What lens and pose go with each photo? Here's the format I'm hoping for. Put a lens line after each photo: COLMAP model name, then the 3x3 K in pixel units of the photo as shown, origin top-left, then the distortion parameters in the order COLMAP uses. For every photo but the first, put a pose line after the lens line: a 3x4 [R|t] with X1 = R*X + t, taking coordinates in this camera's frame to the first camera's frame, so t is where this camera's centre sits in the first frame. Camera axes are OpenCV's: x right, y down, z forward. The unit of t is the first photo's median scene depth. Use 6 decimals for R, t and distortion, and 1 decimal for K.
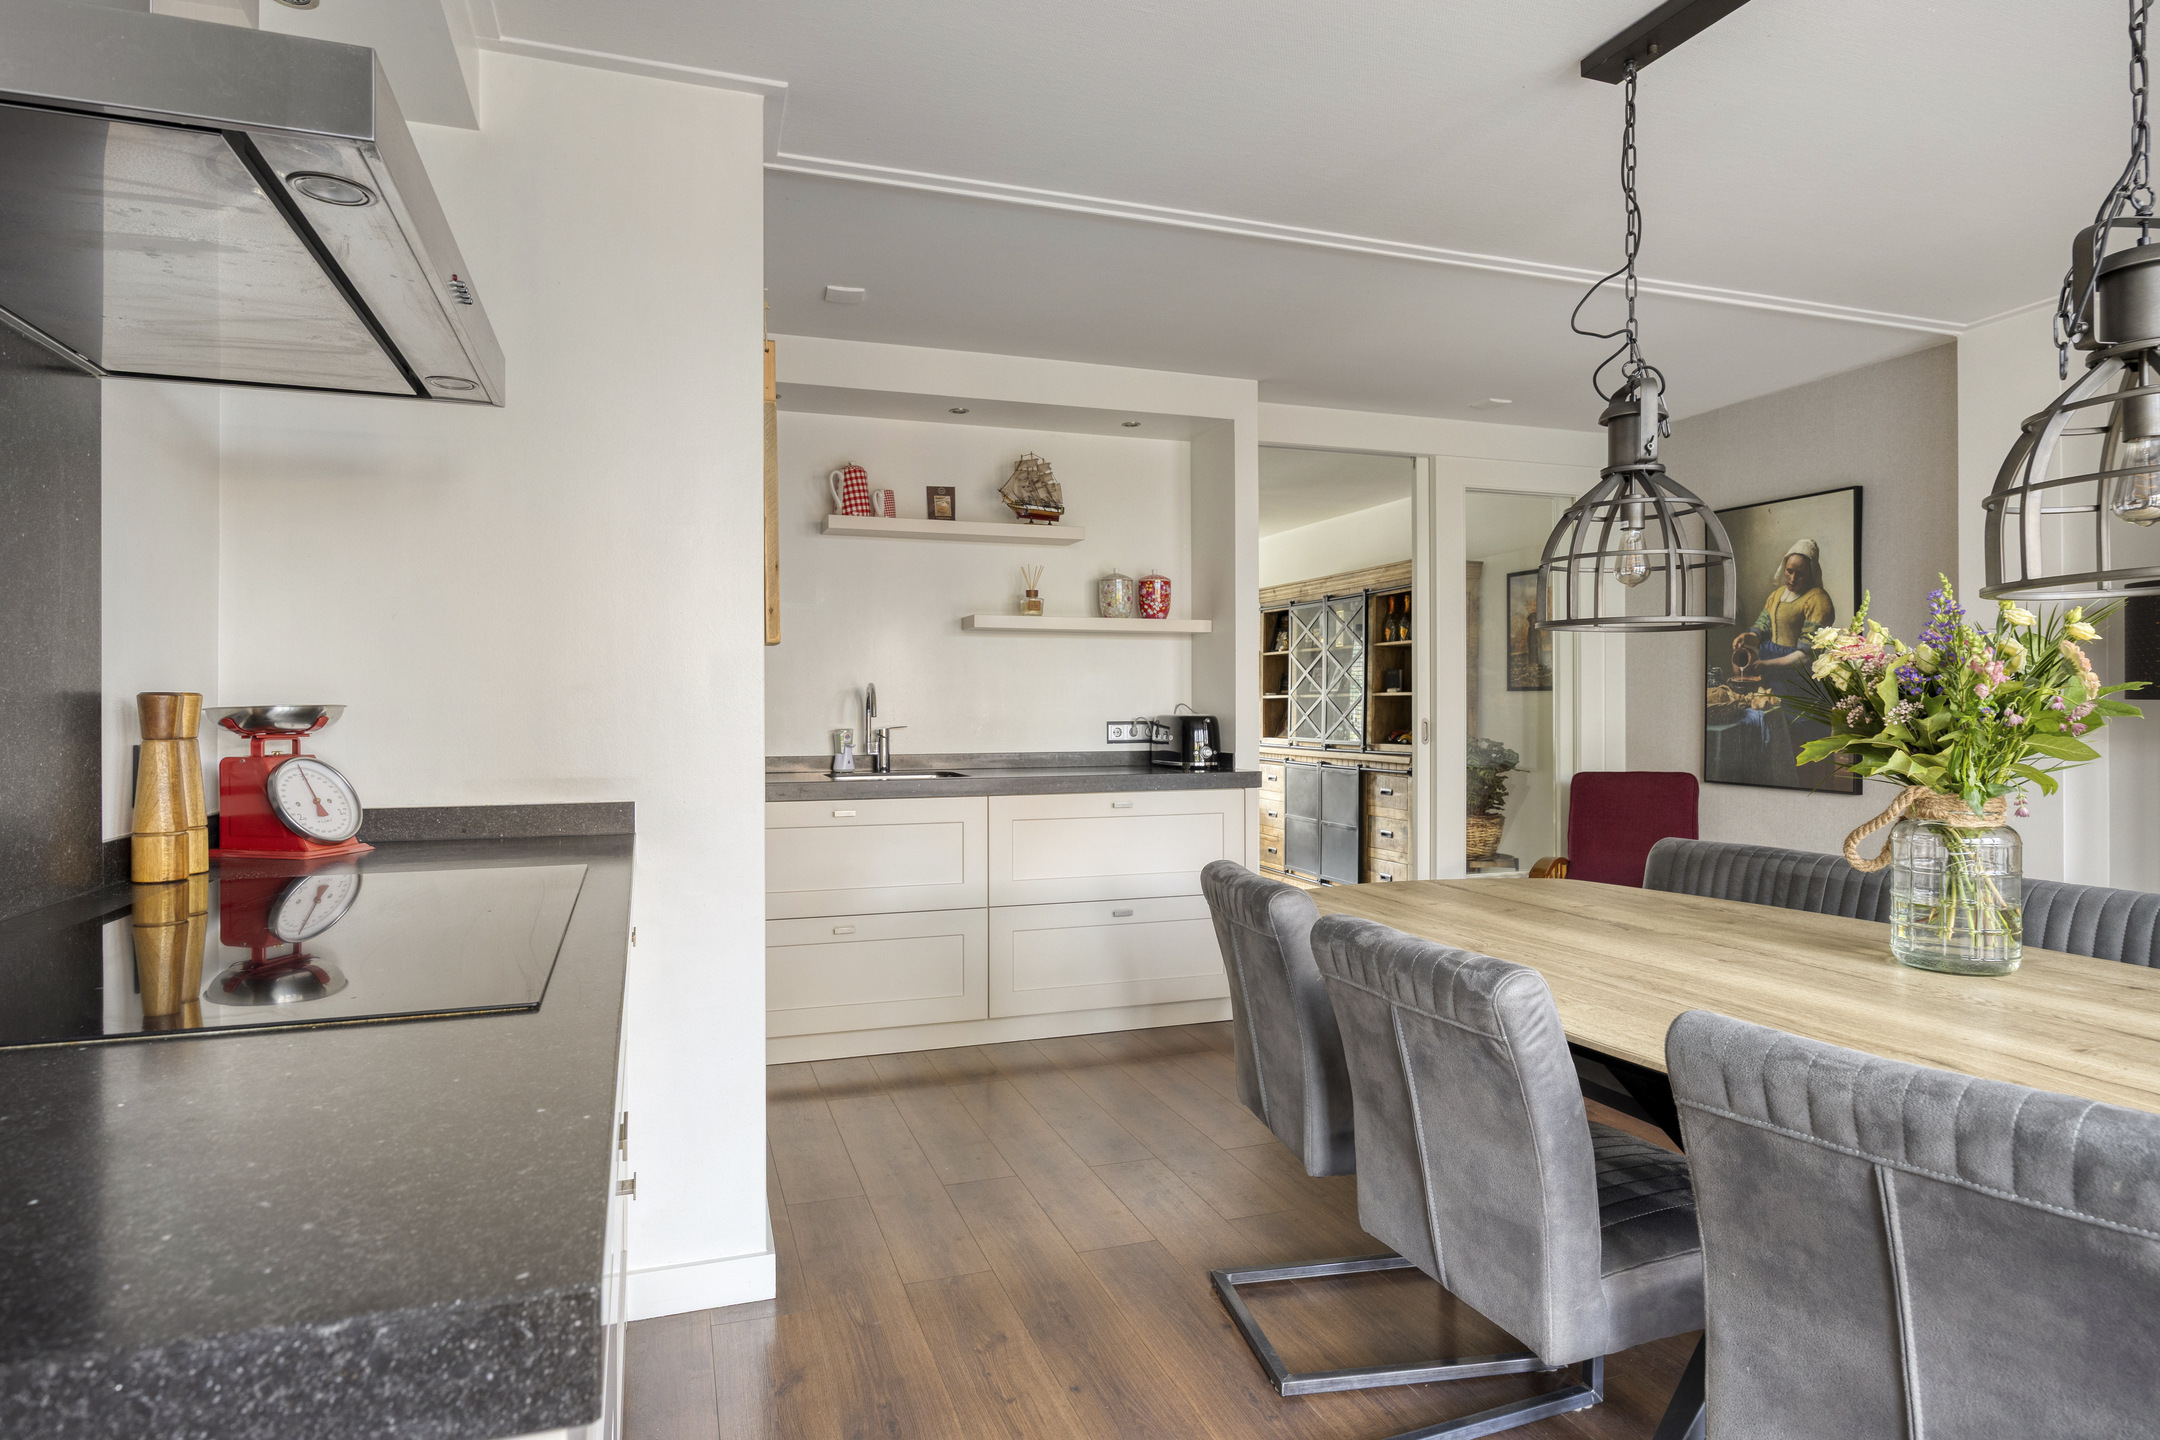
lens RADIAL K [[1190.5, 0, 1071.6], [0, 1190.5, 712.6], [0, 0, 1]] dist [-0.004218, -0.002143]
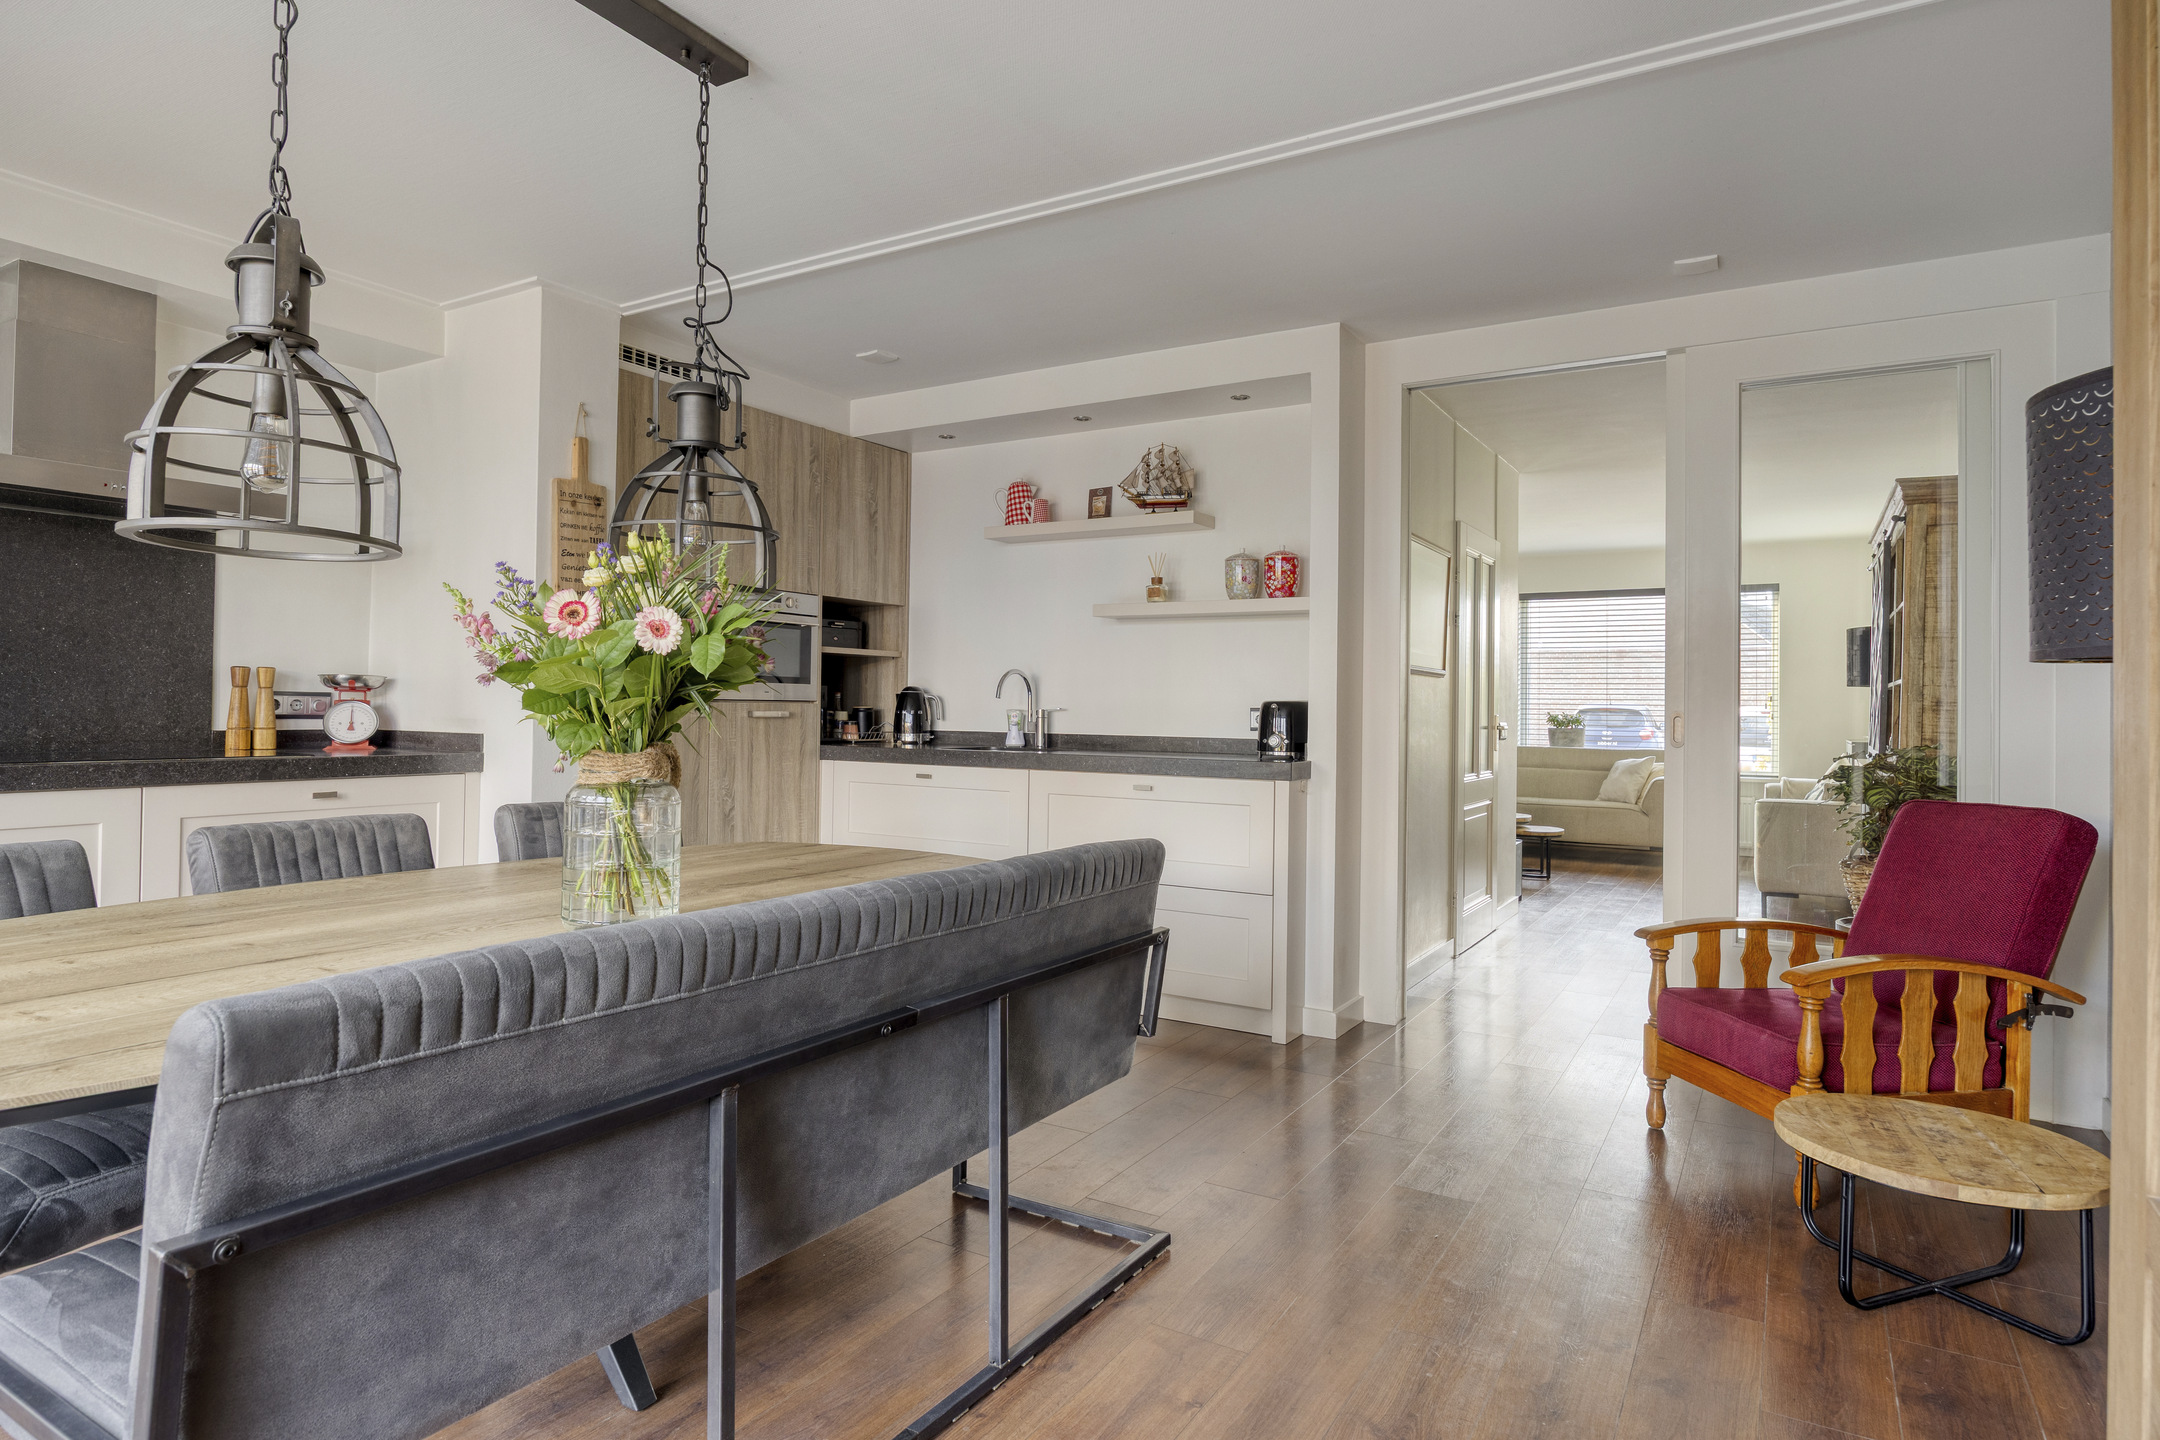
lens RADIAL K [[1190.5, 0, 1070.0], [0, 1190.5, 716.7], [0, 0, 1]] dist [-0.004218, -0.002143]
pose [[0.636040, 0.022310, -0.771334, 0.715429], [-0.021214, 0.999710, 0.011423, 0.006888], [0.771365, 0.009098, 0.636328, 0.288905]]
